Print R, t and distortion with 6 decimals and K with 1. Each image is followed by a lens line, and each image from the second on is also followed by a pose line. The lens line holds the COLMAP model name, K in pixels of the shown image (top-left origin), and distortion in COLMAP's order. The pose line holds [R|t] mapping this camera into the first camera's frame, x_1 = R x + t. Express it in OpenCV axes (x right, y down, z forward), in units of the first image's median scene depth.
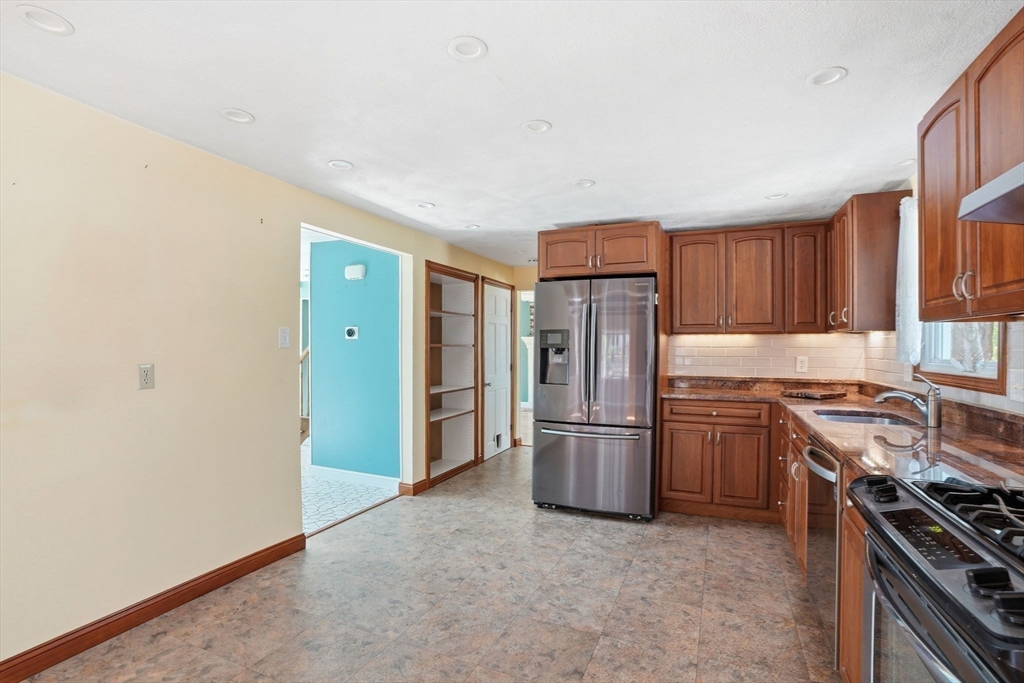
lens RADIAL K [[479.9, 0, 506.8], [0, 479.9, 344.3], [0, 0, 1]] dist [-0.076655, 0.030549]
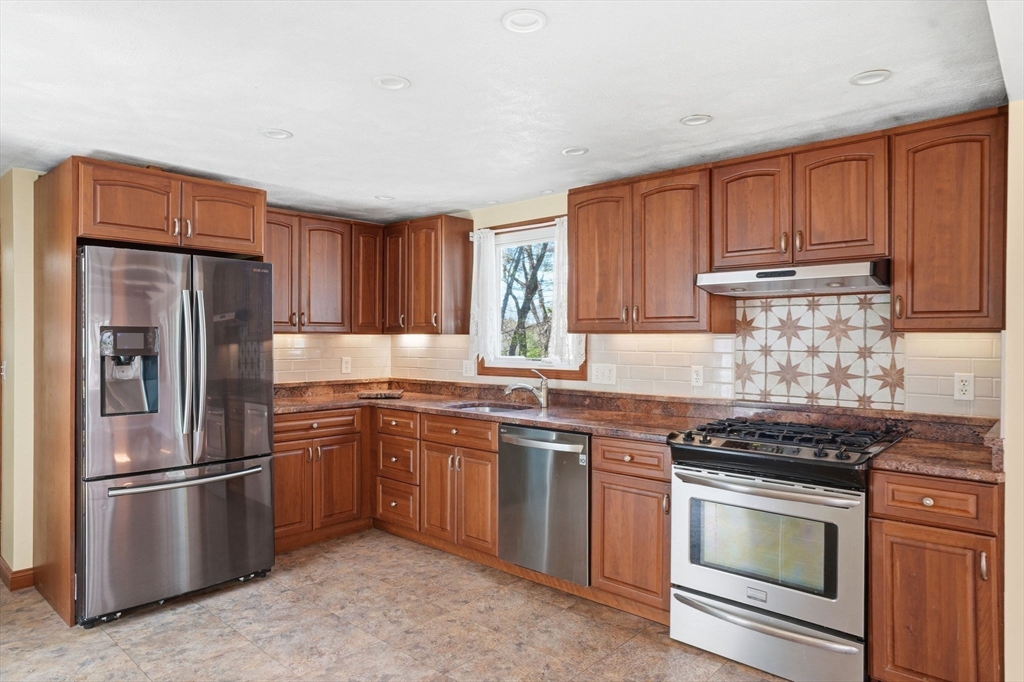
lens RADIAL K [[611.0, 0, 512.0], [0, 611.0, 341.0], [0, 0, 1]] dist [-0.040840, 0.033090]
pose [[0.328292, -0.005929, 0.944558, -0.553016], [-0.003198, 0.999968, 0.007388, -0.022356], [-0.944571, -0.005446, 0.328263, 0.315447]]
